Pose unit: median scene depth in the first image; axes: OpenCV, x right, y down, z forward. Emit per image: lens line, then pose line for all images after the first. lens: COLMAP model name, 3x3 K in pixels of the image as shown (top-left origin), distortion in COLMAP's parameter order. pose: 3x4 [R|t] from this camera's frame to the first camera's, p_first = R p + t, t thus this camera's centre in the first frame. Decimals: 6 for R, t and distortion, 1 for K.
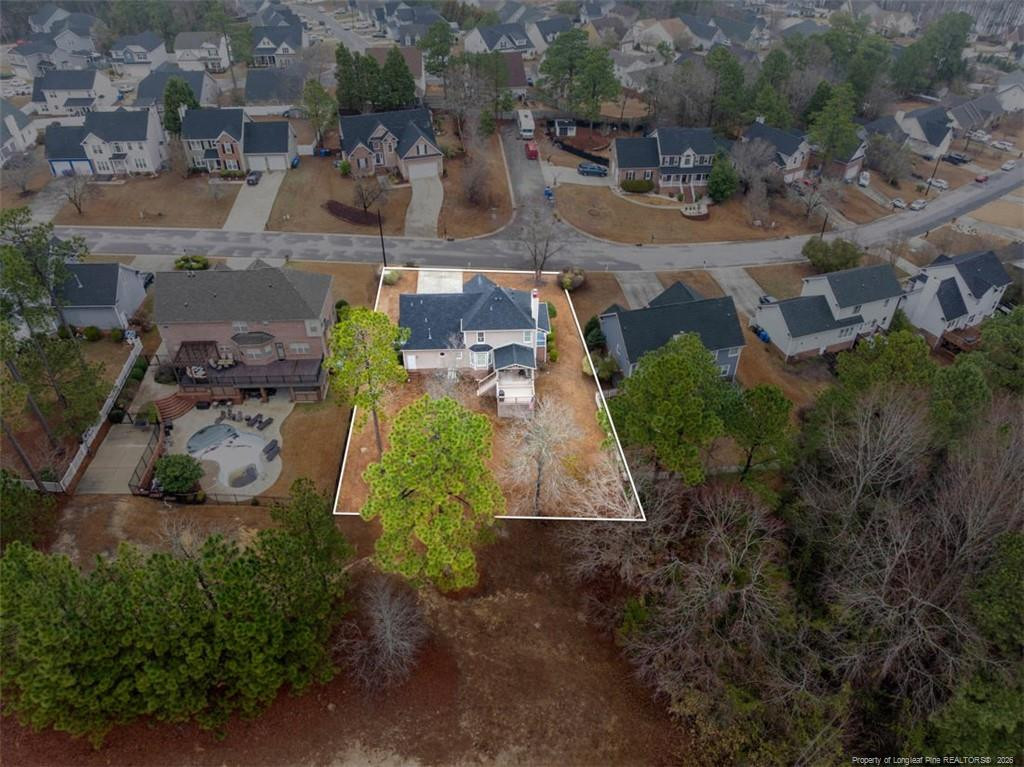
lens RADIAL K [[725.9, 0, 512.0], [0, 725.9, 383.5], [0, 0, 1]] dist [-0.032982, -0.000075]
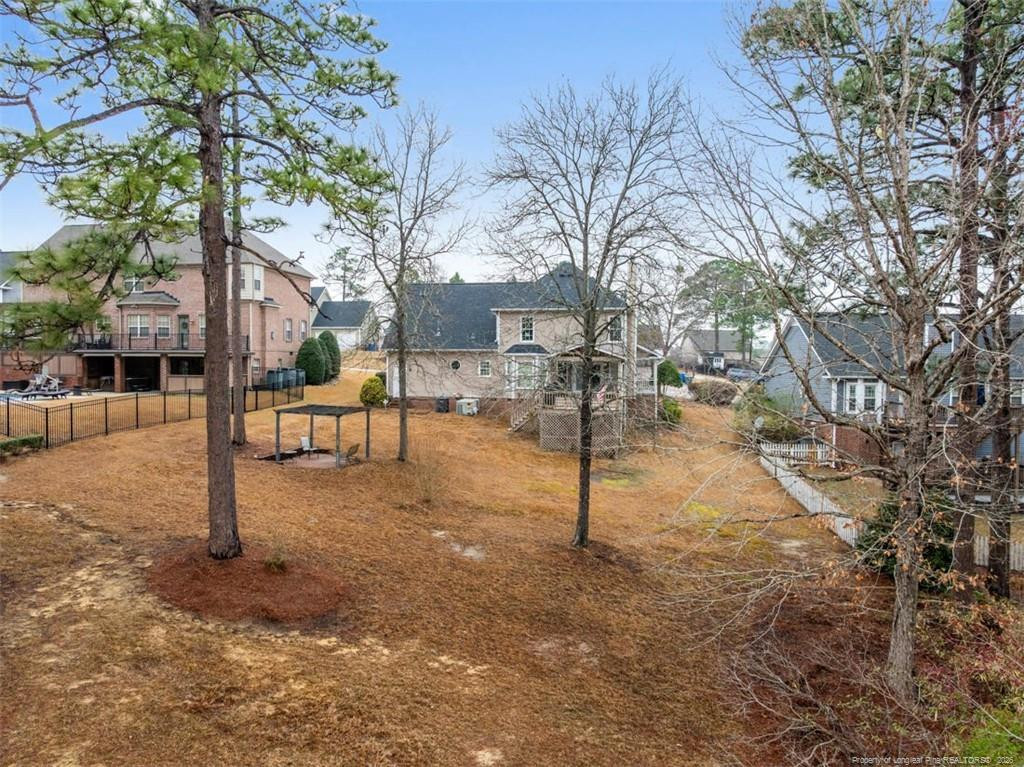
lens RADIAL K [[725.9, 0, 512.0], [0, 725.9, 383.5], [0, 0, 1]] dist [-0.032982, -0.000075]
pose [[0.973622, 0.000249, -0.228169, 0.086033], [-0.138851, 0.794168, -0.591623, 0.360877], [0.181057, 0.607699, 0.773254, 0.765908]]
